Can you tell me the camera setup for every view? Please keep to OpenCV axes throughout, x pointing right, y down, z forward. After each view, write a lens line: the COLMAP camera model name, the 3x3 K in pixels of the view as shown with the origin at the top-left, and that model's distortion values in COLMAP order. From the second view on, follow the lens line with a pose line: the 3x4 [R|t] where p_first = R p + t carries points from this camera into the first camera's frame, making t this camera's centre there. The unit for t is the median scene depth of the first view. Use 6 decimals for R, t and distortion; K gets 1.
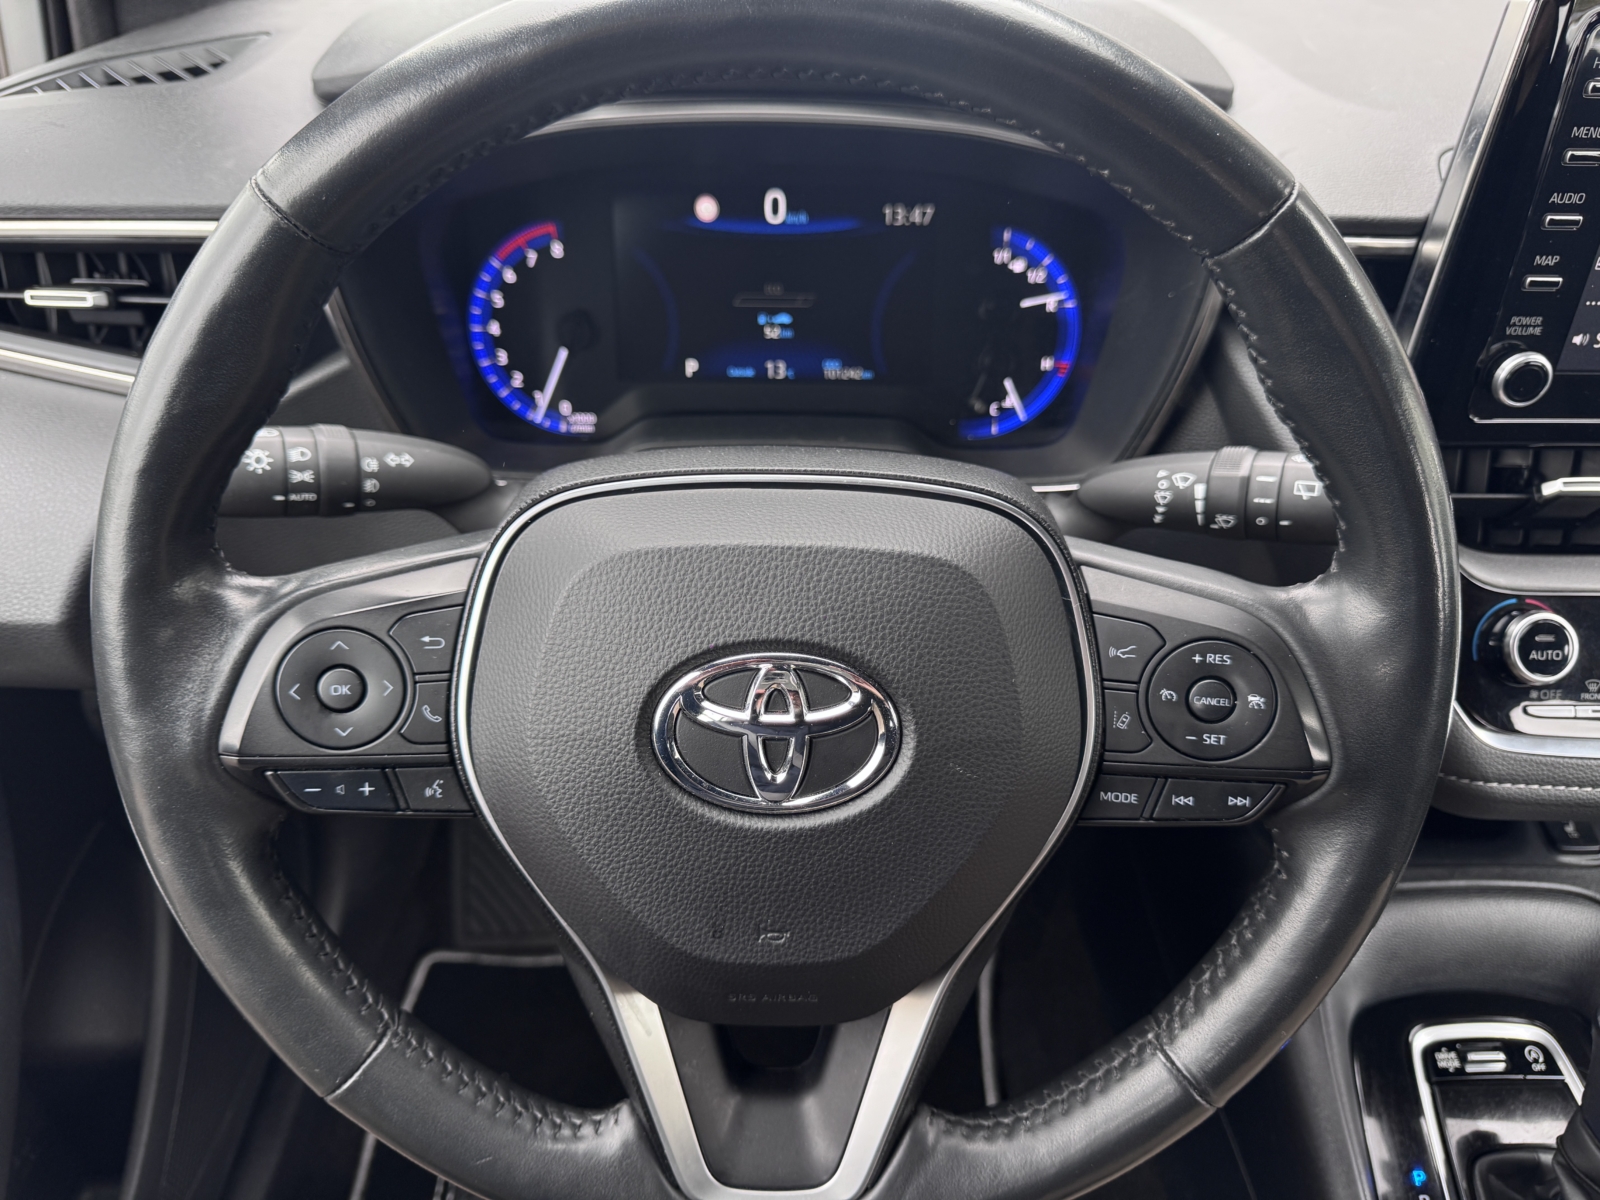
lens RADIAL K [[1118.3, 0, 783.5], [0, 1118.3, 594.7], [0, 0, 1]] dist [-0.007672, -0.003563]
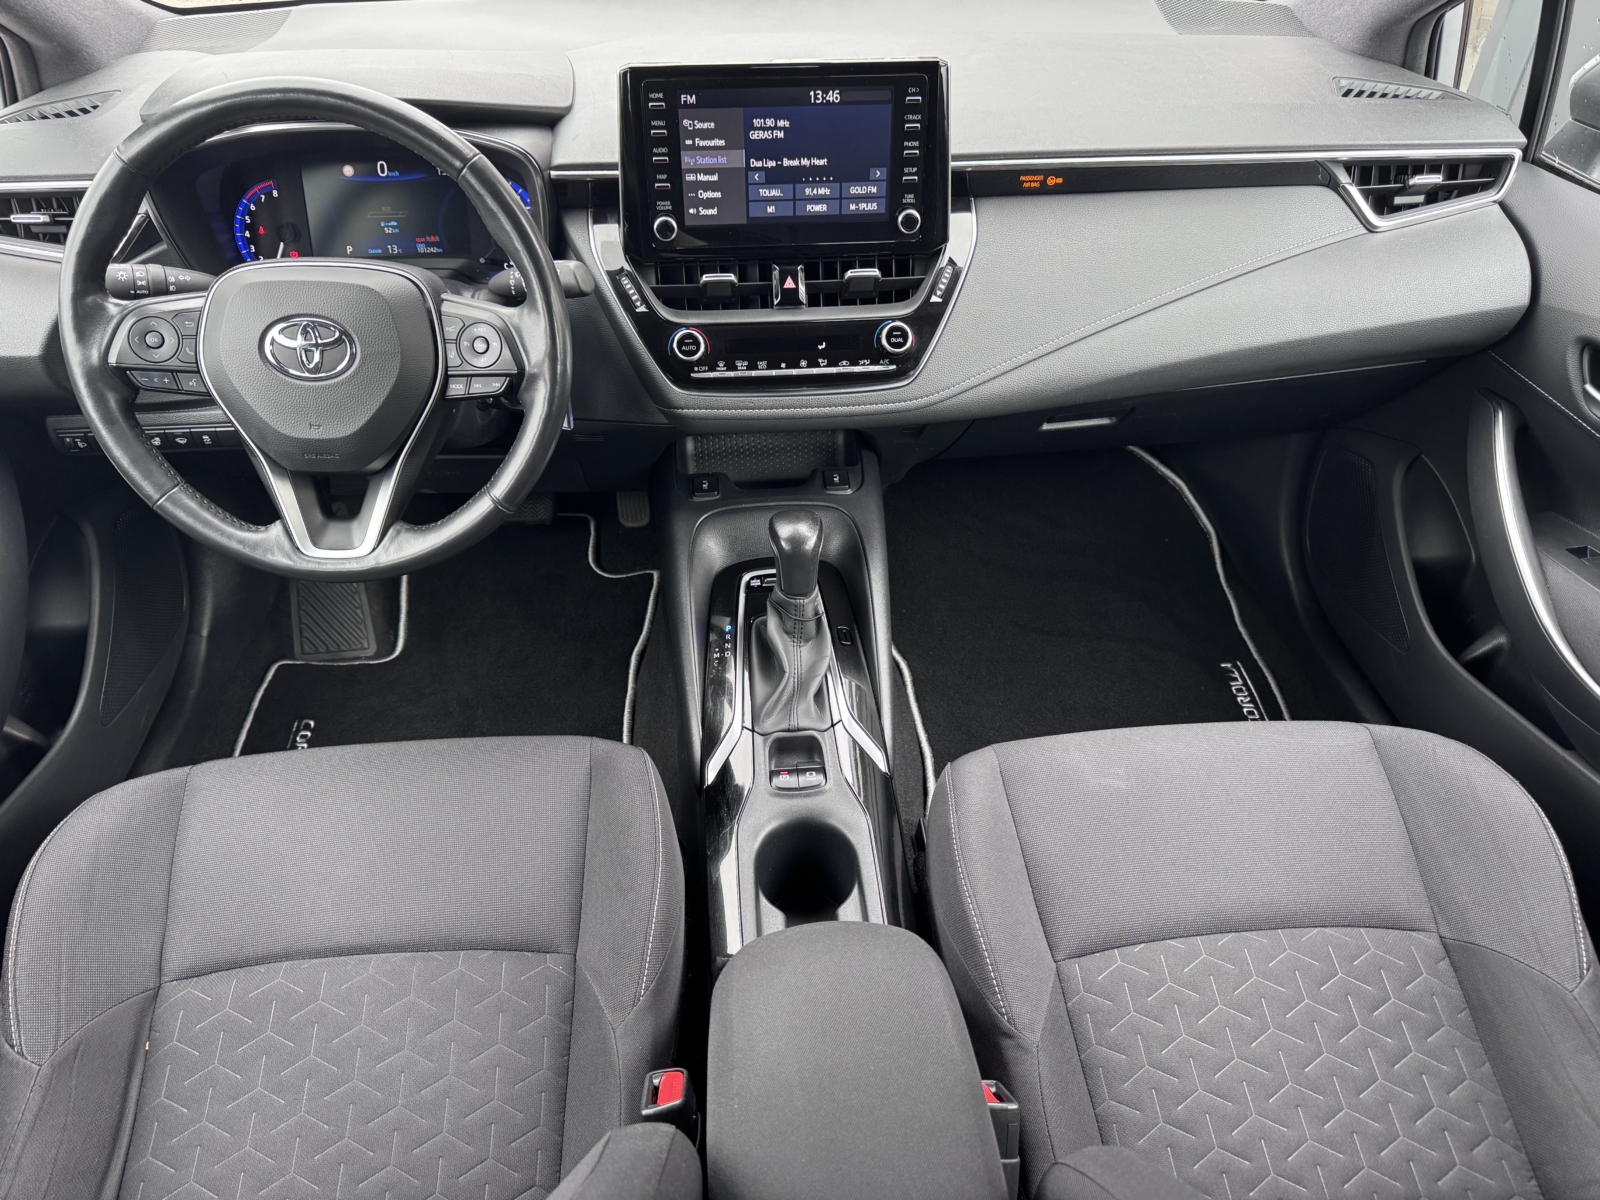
lens RADIAL K [[1118.3, 0, 815.1], [0, 1118.3, 613.2], [0, 0, 1]] dist [-0.007672, -0.003563]
pose [[0.996013, -0.053820, 0.071142, 0.712718], [0.052233, 0.998347, 0.023980, 0.551212], [-0.072315, -0.020168, 0.997178, -1.337370]]
